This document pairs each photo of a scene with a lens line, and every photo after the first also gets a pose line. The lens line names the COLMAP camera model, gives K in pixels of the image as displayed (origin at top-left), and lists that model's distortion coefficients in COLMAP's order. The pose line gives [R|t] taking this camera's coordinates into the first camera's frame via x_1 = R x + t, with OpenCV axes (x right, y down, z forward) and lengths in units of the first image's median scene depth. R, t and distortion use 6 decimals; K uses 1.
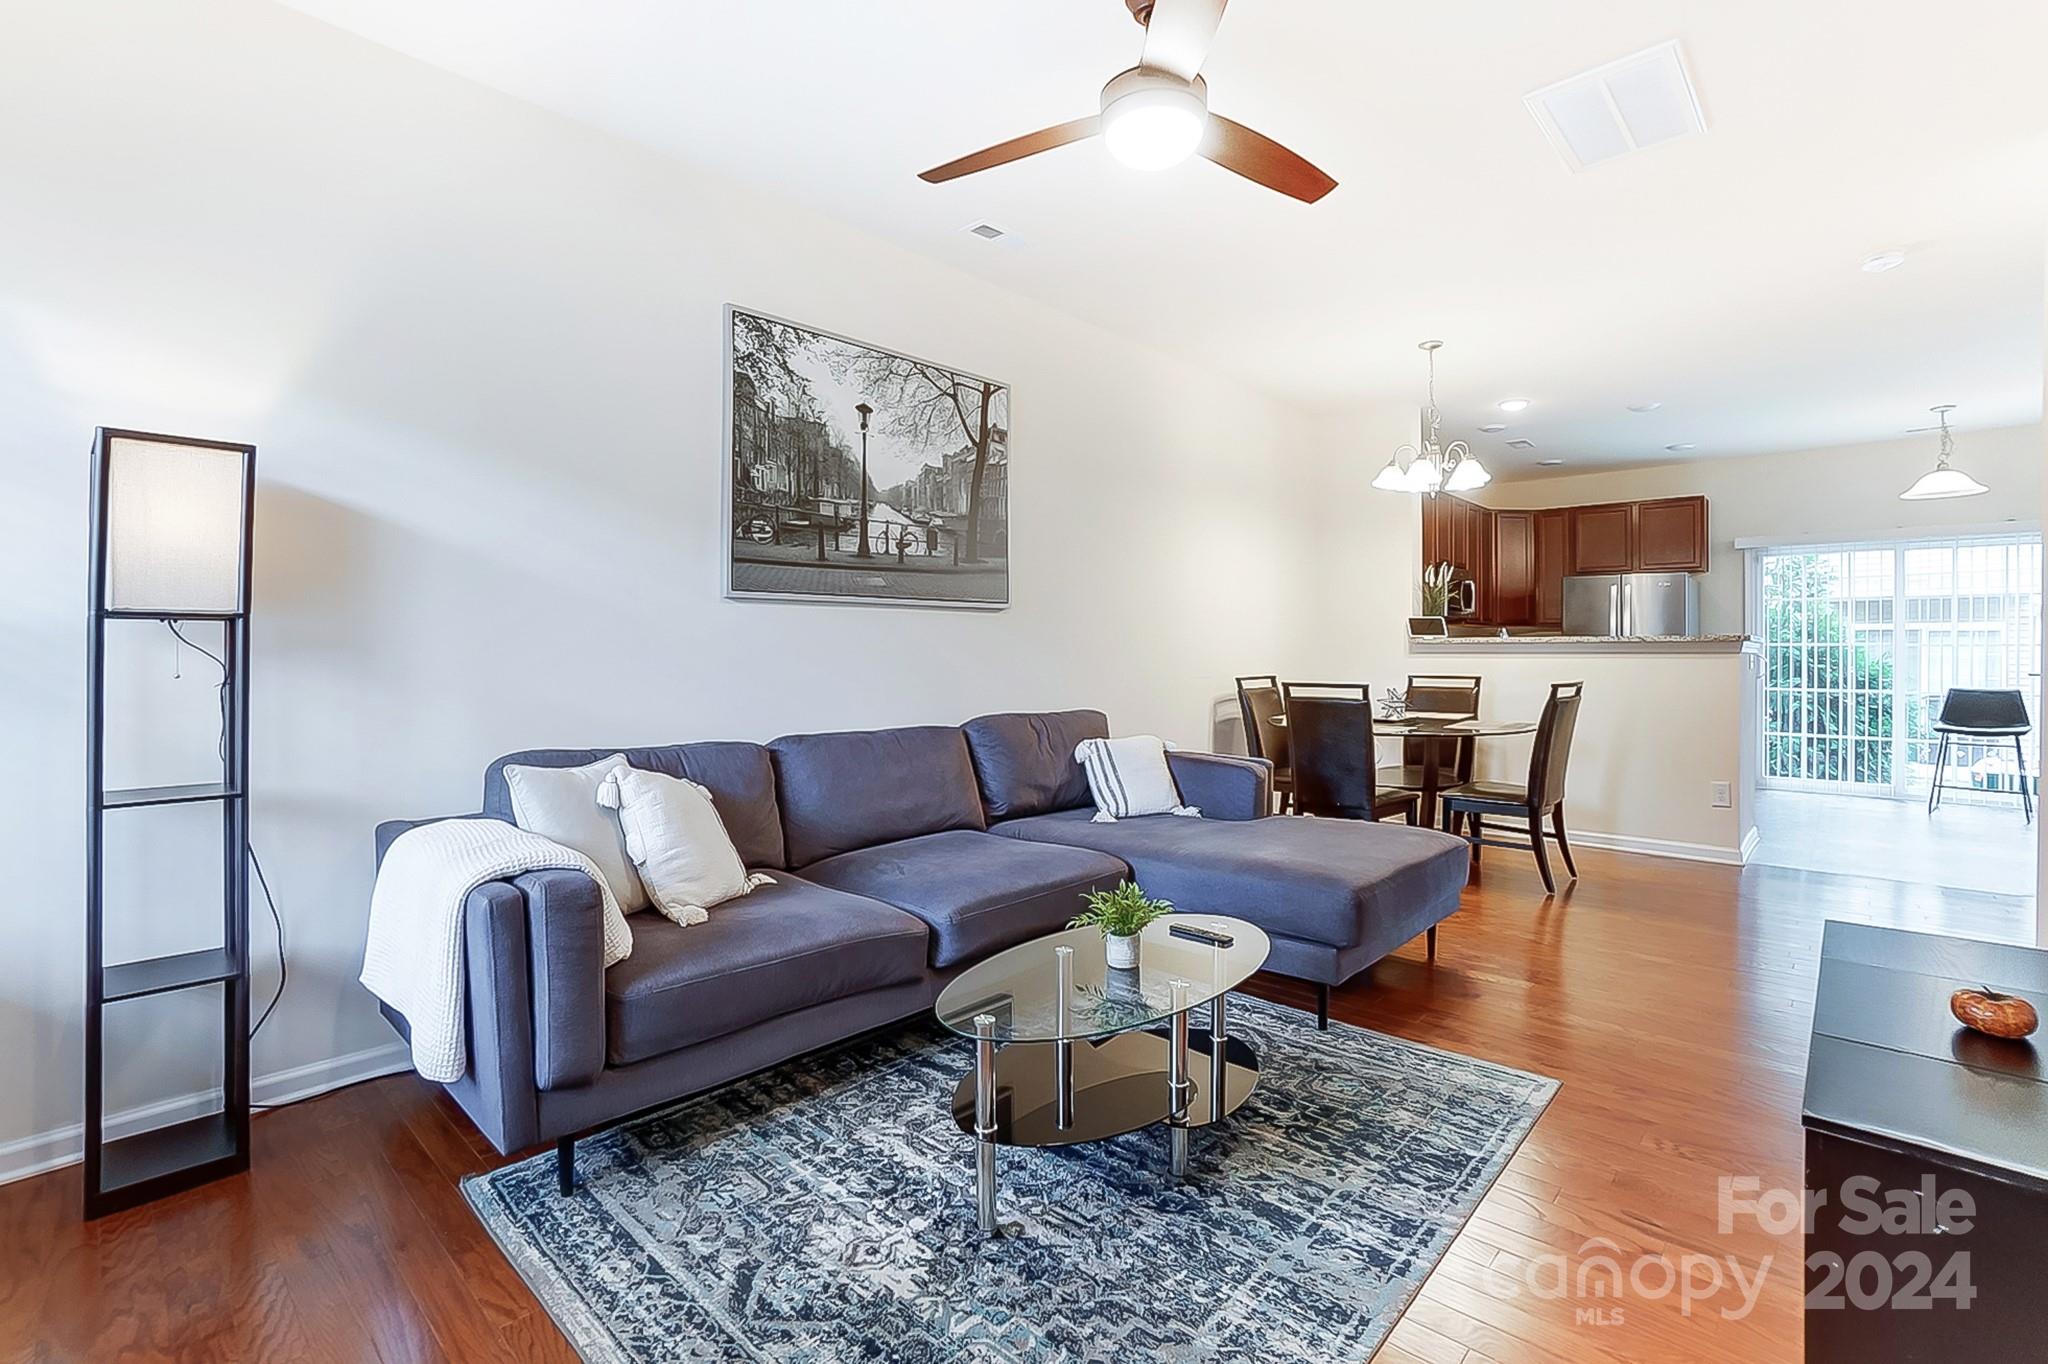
lens RADIAL K [[923.6, 0, 997.3], [0, 923.6, 636.0], [0, 0, 1]] dist [-0.065984, 0.022760]
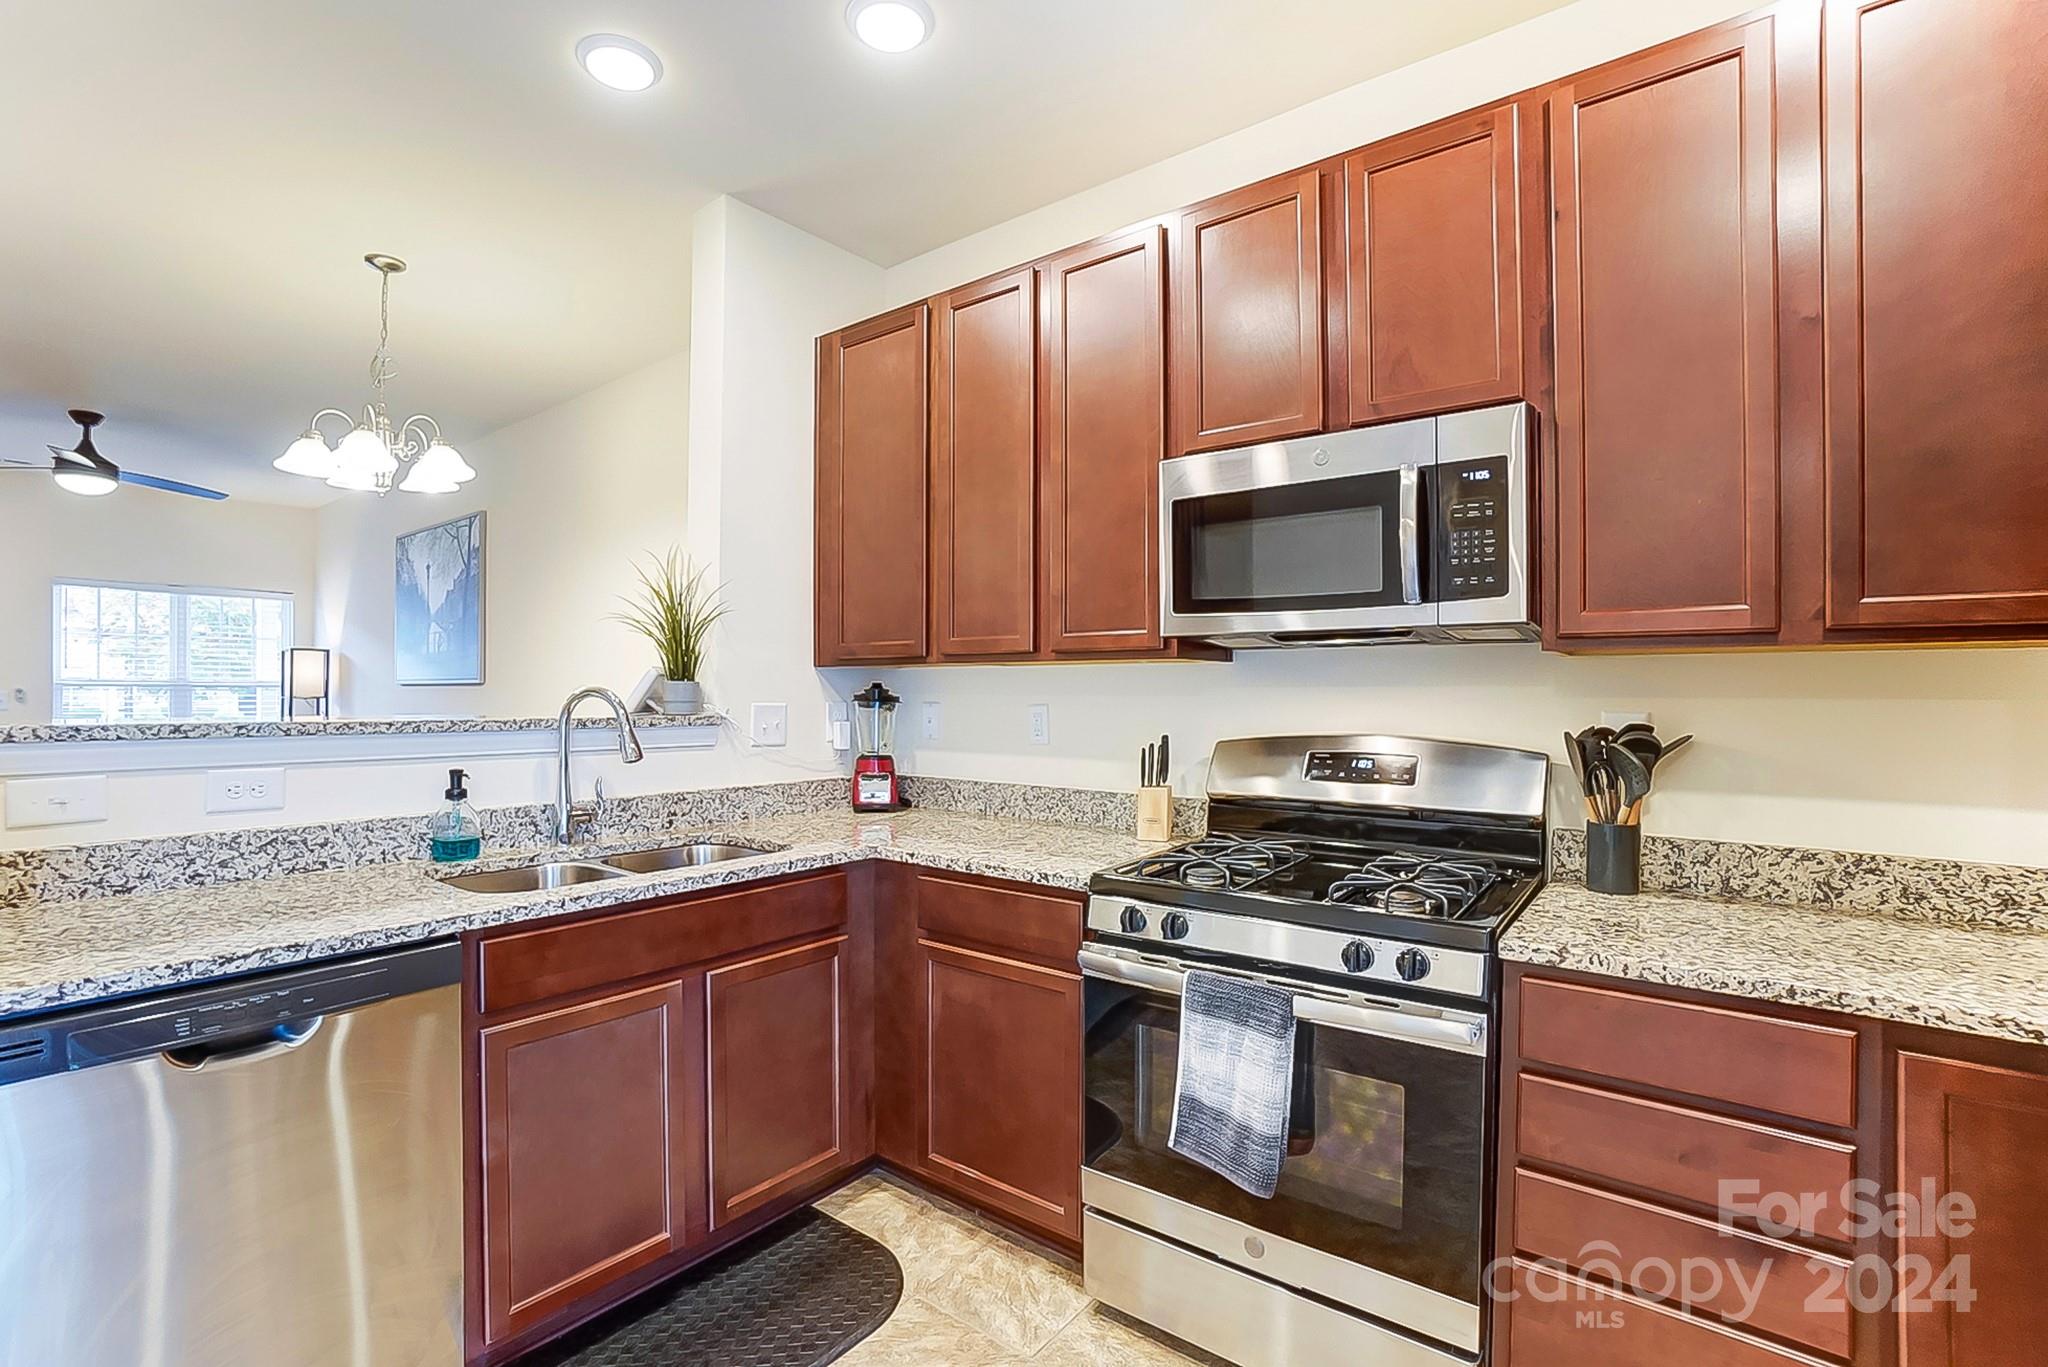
lens RADIAL K [[920.3, 0, 1017.5], [0, 920.3, 694.4], [0, 0, 1]] dist [-0.040418, 0.000353]
pose [[0.104733, 0.000968, -0.994500, 1.509550], [0.010002, 0.999948, 0.002027, -0.009471], [0.994450, -0.010159, 0.104718, 1.795765]]
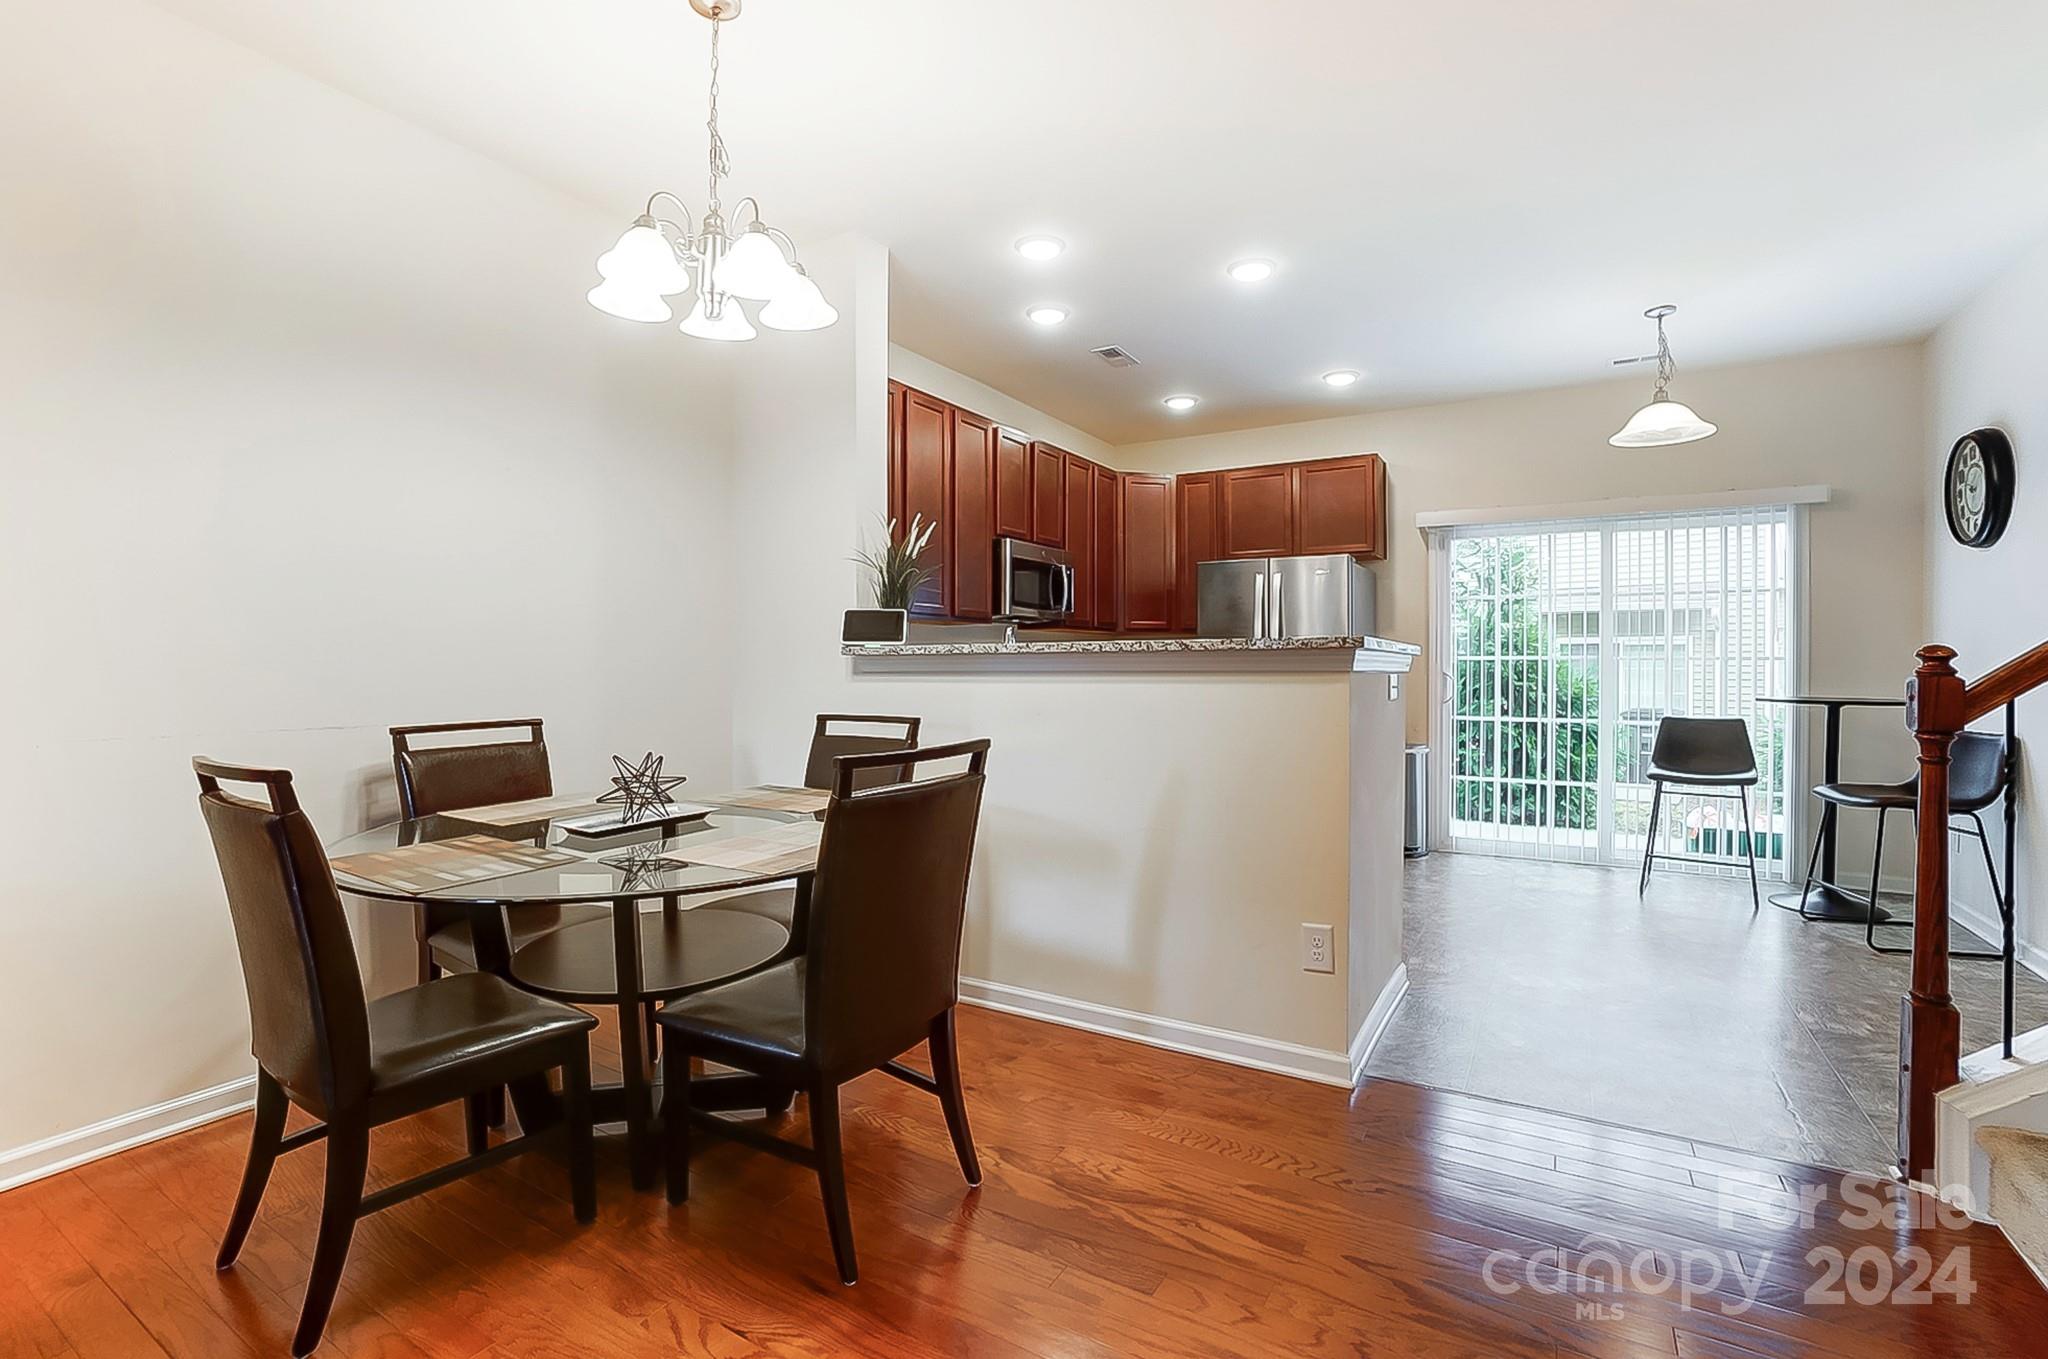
lens RADIAL K [[928.0, 0, 1014.5], [0, 928.0, 661.0], [0, 0, 1]] dist [-0.052976, 0.017218]
pose [[0.974636, -0.001993, 0.223787, 0.678141], [-0.000187, 0.999953, 0.009719, 0.009154], [-0.223796, -0.009514, 0.974590, 0.678049]]
